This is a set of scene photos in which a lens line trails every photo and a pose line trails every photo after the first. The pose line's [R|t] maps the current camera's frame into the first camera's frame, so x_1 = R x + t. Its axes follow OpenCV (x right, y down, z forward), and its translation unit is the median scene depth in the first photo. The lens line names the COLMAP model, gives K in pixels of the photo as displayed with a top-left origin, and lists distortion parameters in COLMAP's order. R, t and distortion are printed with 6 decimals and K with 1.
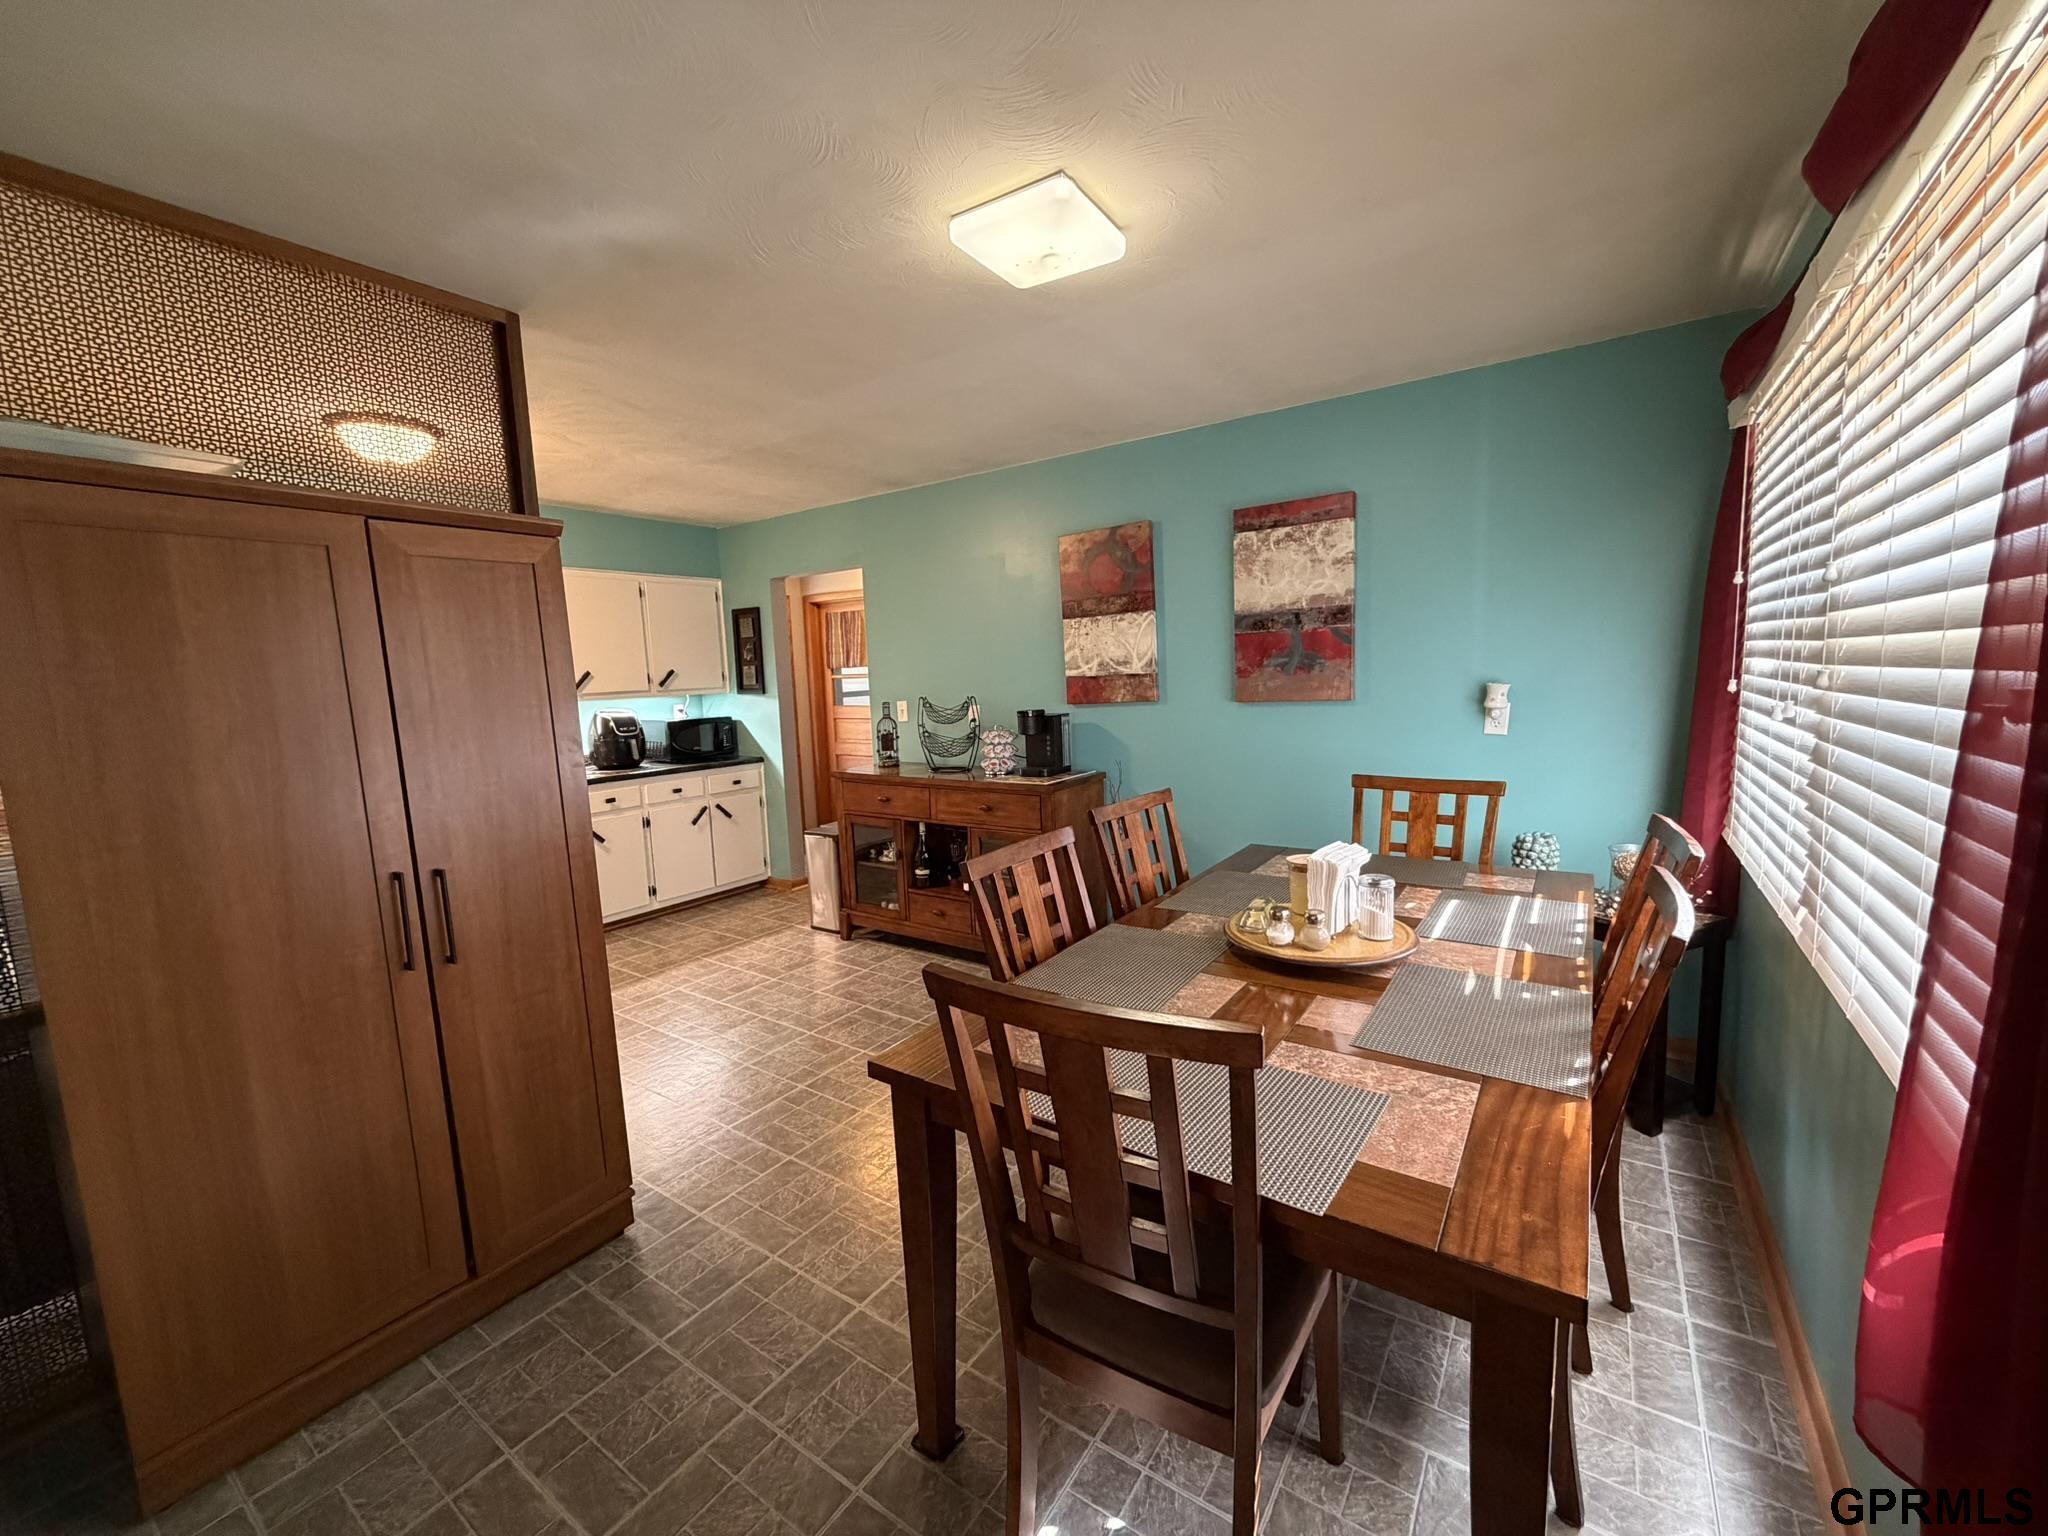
lens RADIAL K [[815.8, 0, 1018.8], [0, 815.8, 768.6], [0, 0, 1]] dist [-0.000277, 0.000000]
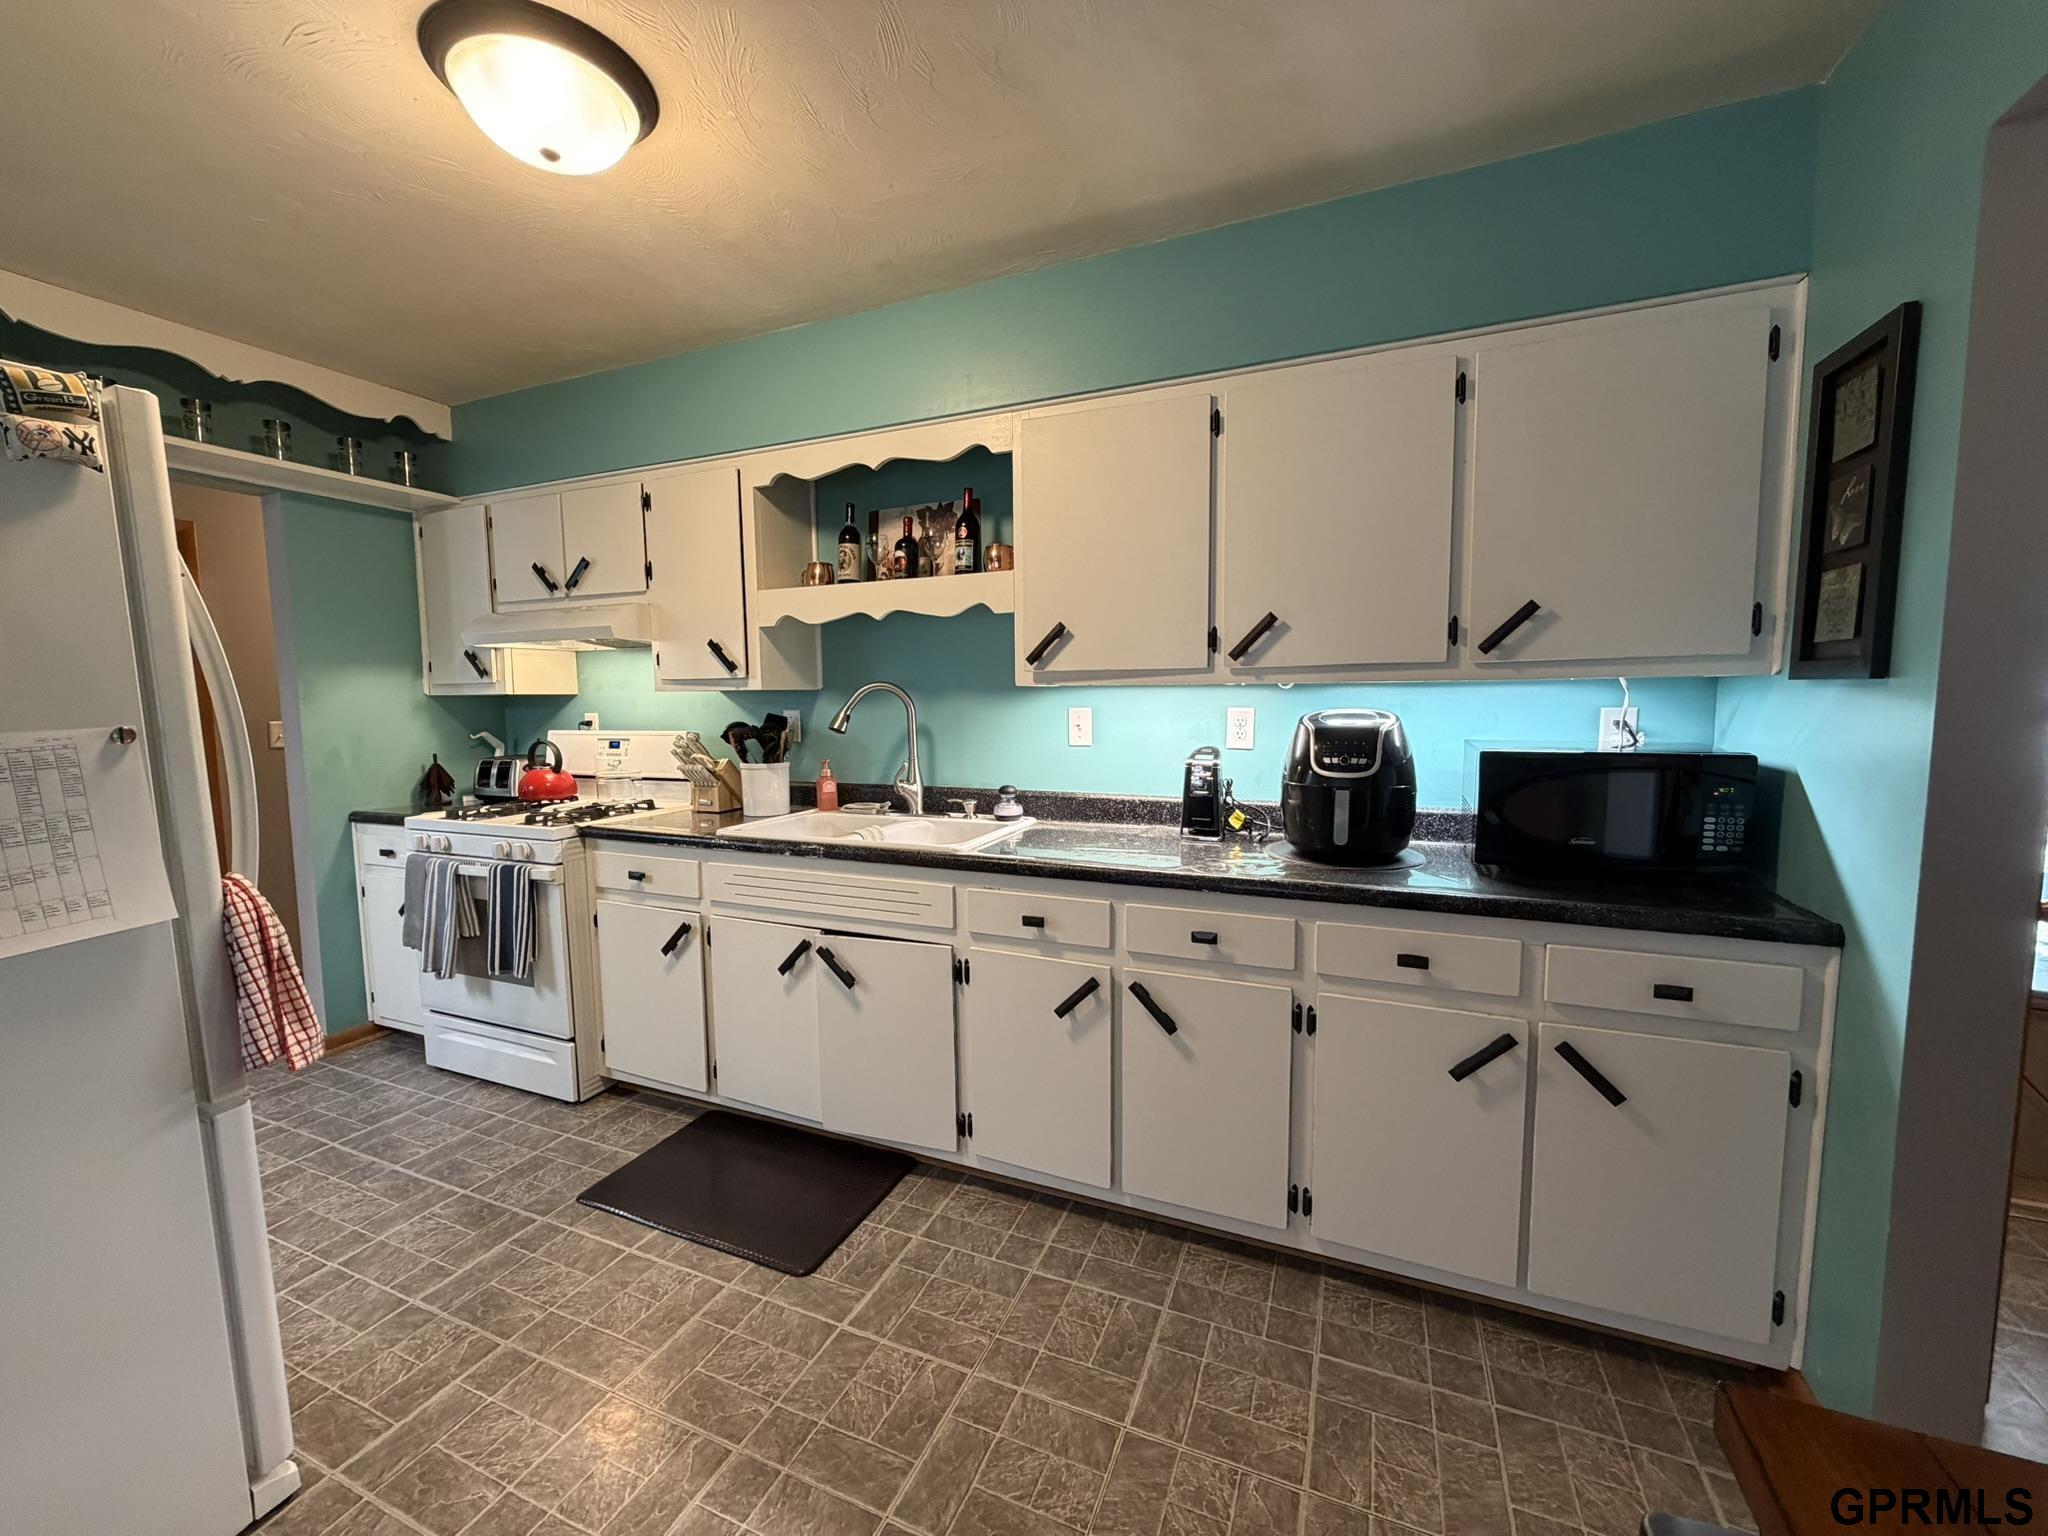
lens RADIAL K [[810.5, 0, 1014.1], [0, 810.5, 771.0], [0, 0, 1]] dist [0.006616, 0.000001]
pose [[0.190862, 0.122777, -0.973908, -0.172217], [-0.115388, 0.988075, 0.101949, -0.081292], [0.974811, 0.092919, 0.202753, 0.969840]]
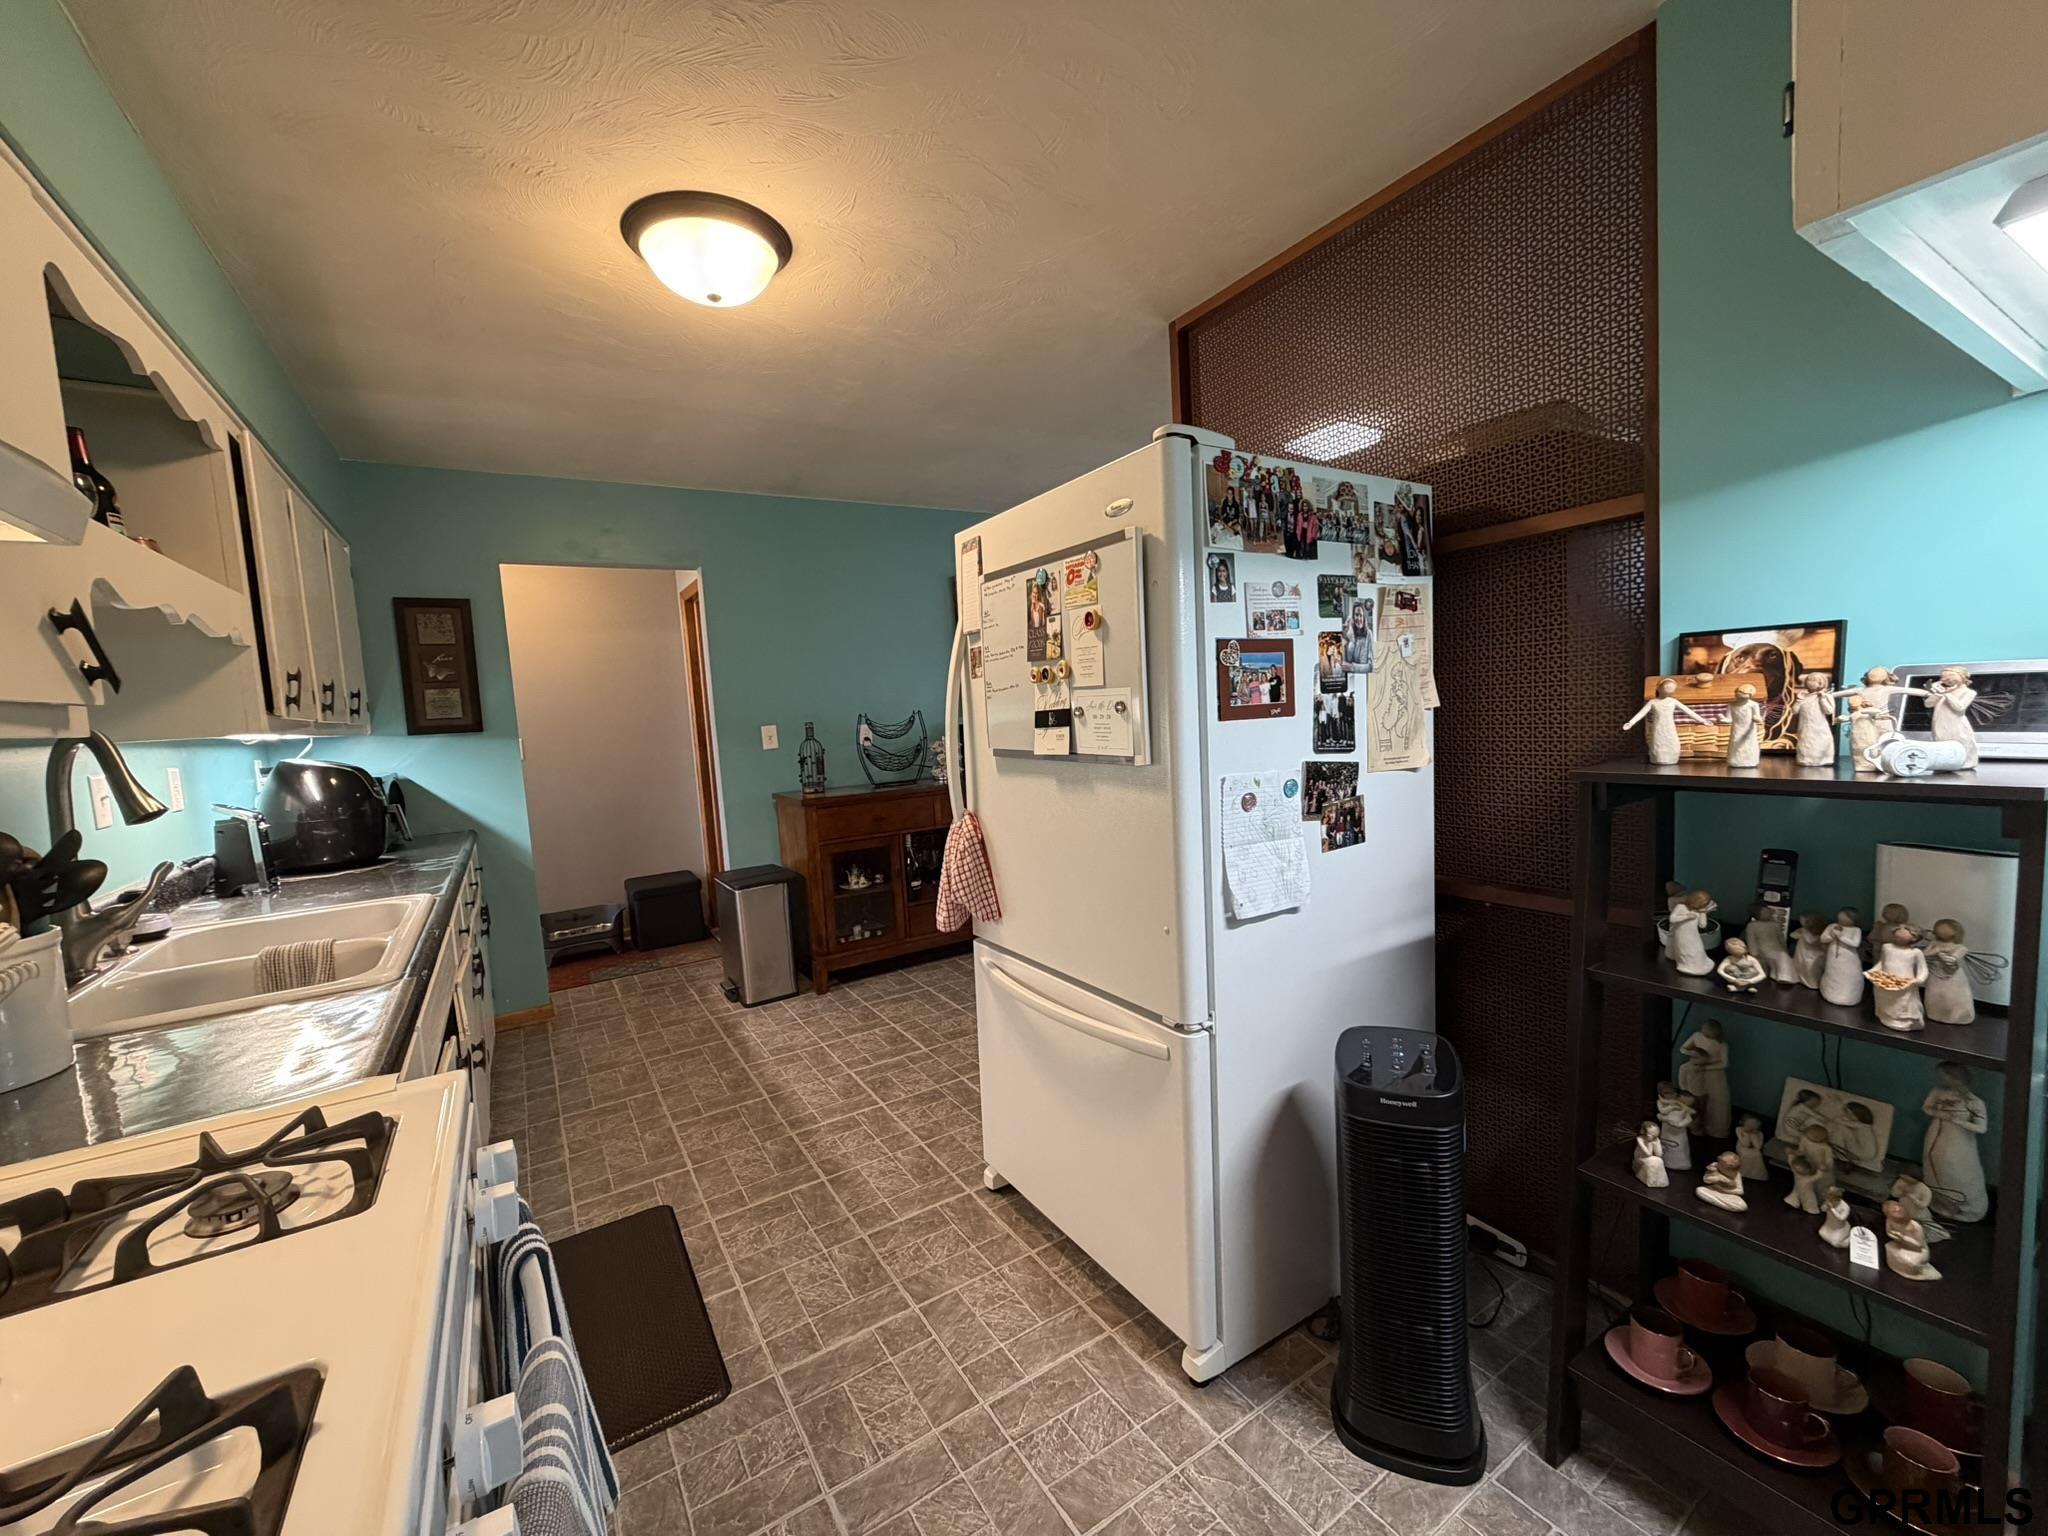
lens RADIAL K [[812.9, 0, 1018.2], [0, 812.9, 765.0], [0, 0, 1]] dist [-0.001376, -0.000561]
pose [[0.397242, -0.058865, 0.915824, -1.018565], [0.155832, 0.987775, -0.004103, 0.006827], [-0.904387, 0.144345, 0.401559, 0.484216]]
